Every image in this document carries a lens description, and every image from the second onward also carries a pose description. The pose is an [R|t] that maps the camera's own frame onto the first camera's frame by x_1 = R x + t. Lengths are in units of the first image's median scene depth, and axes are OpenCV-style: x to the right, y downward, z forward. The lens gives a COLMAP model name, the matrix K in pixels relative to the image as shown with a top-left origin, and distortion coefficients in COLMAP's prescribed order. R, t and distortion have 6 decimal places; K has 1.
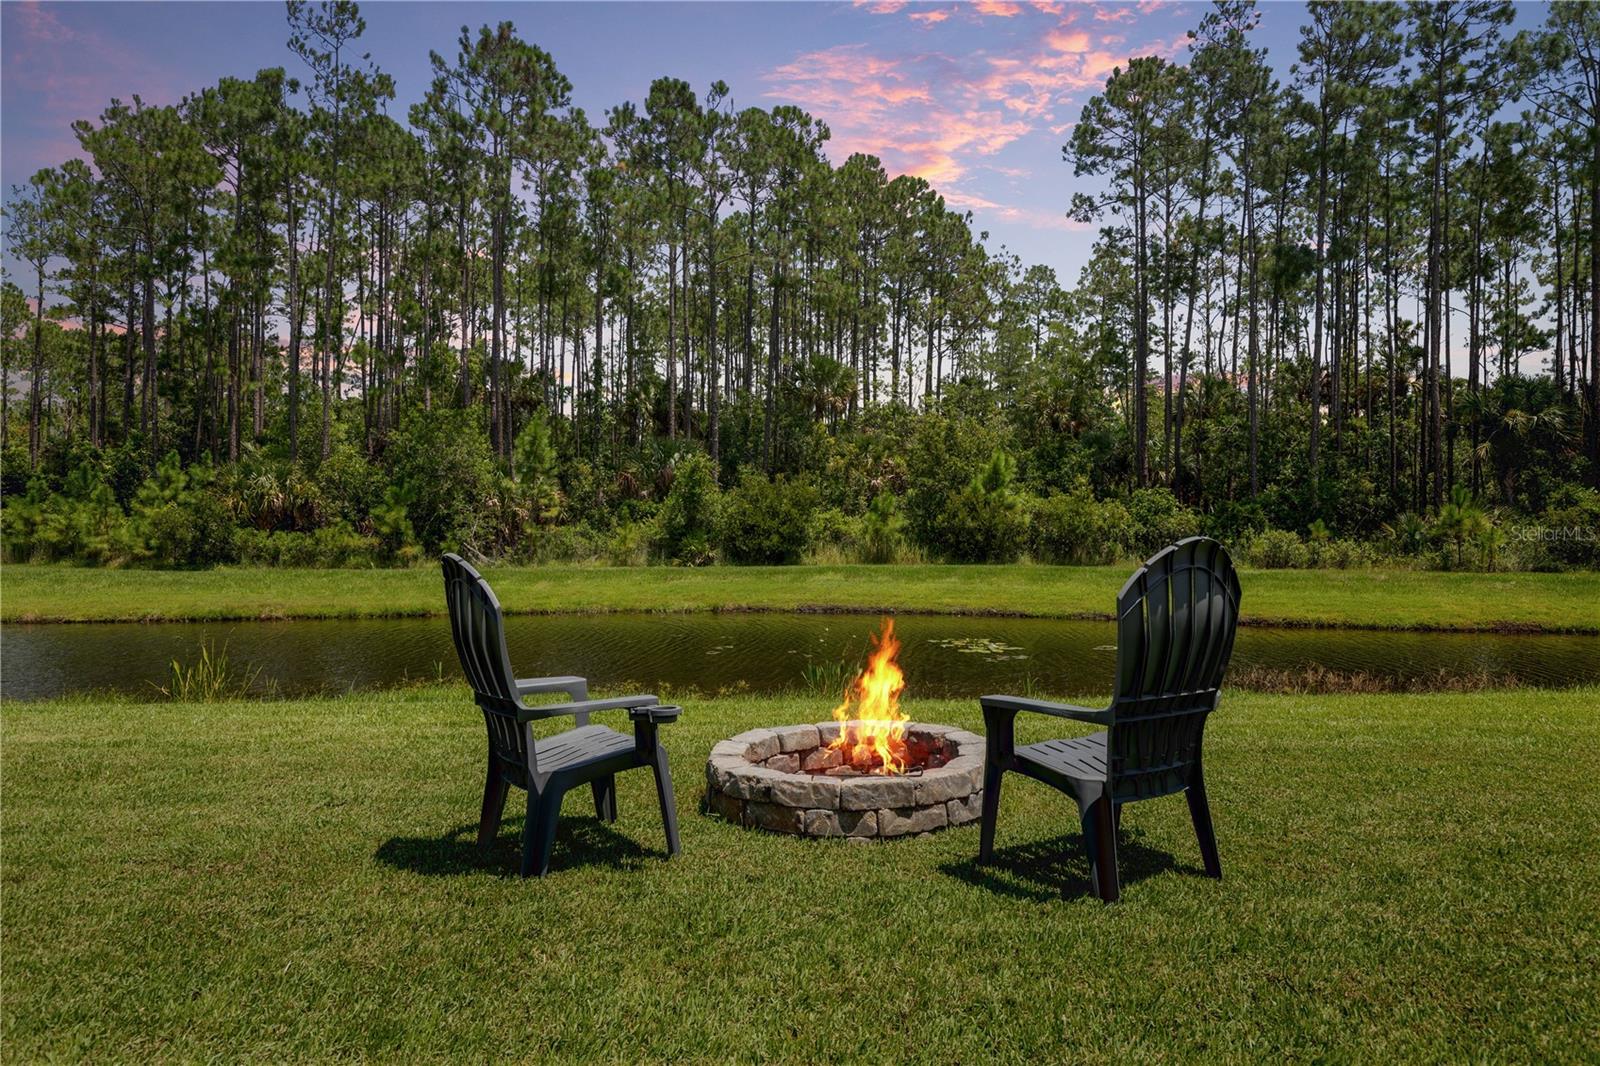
lens RADIAL K [[1008.9, 0, 803.0], [0, 1008.9, 531.2], [0, 0, 1]] dist [0.000620, -0.000045]
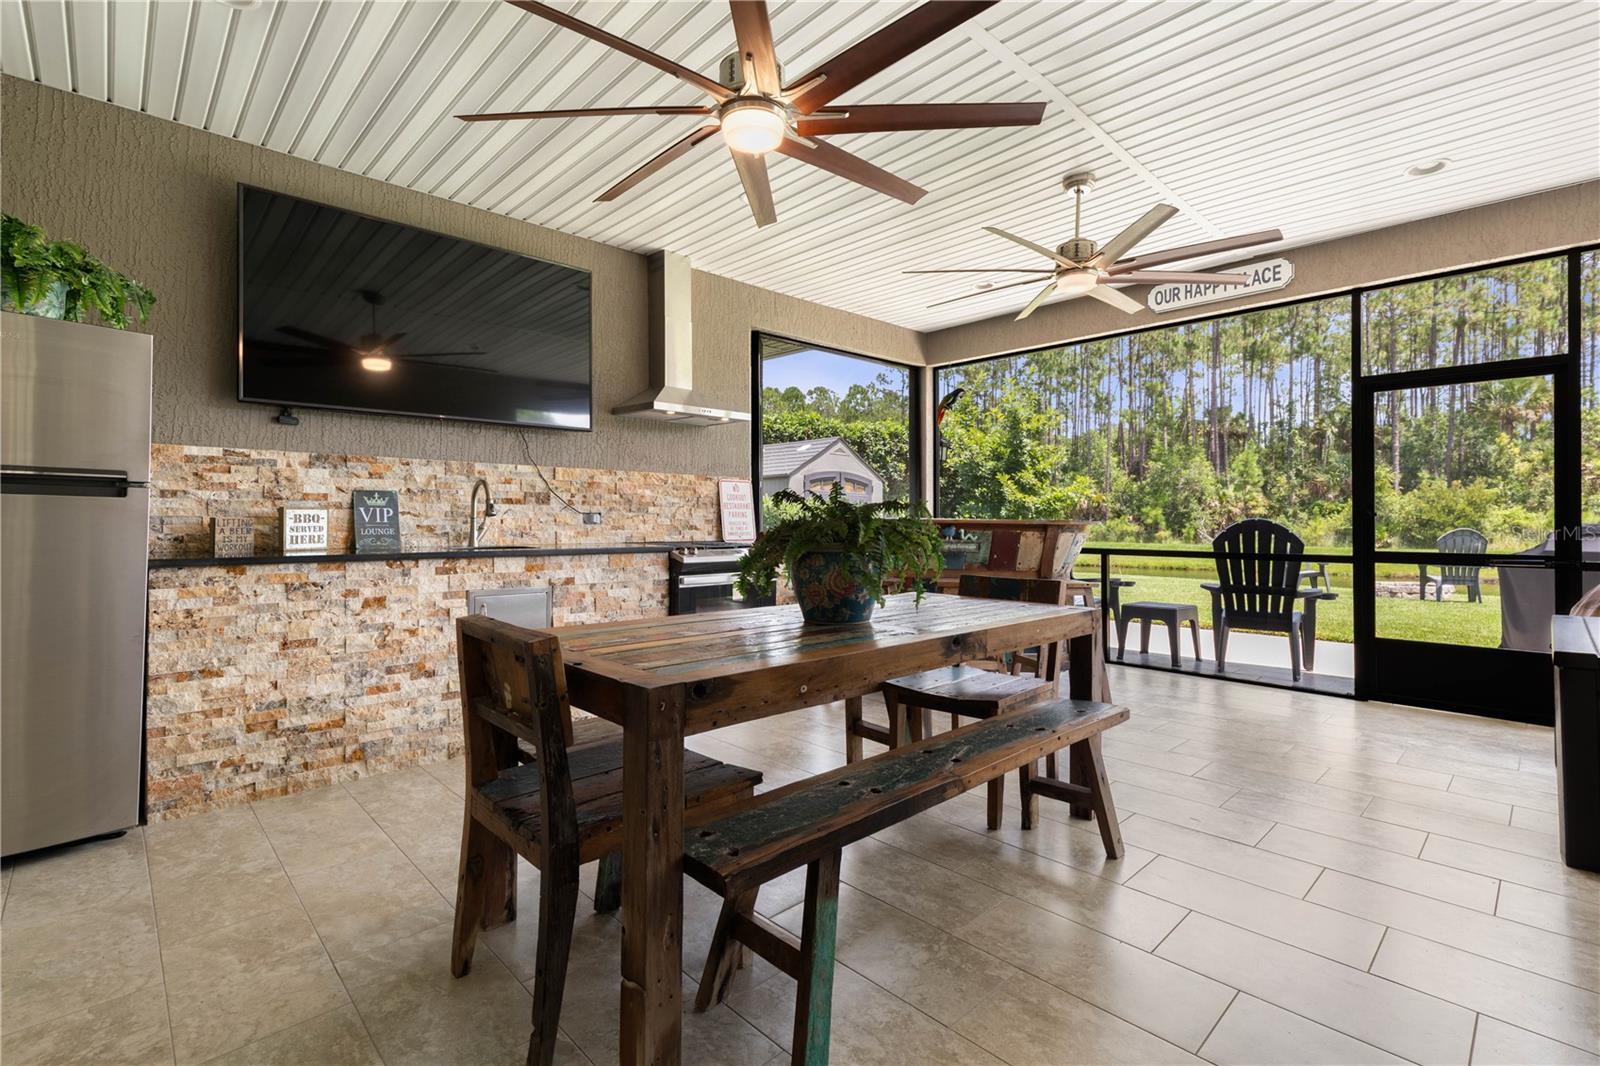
lens RADIAL K [[741.9, 0, 815.2], [0, 741.9, 518.8], [0, 0, 1]] dist [0.005209, -0.000959]
pose [[0.726889, 0.005082, -0.686736, 0.034542], [-0.006299, 0.999980, 0.000732, -0.002577], [0.686726, 0.003794, 0.726906, -0.268022]]
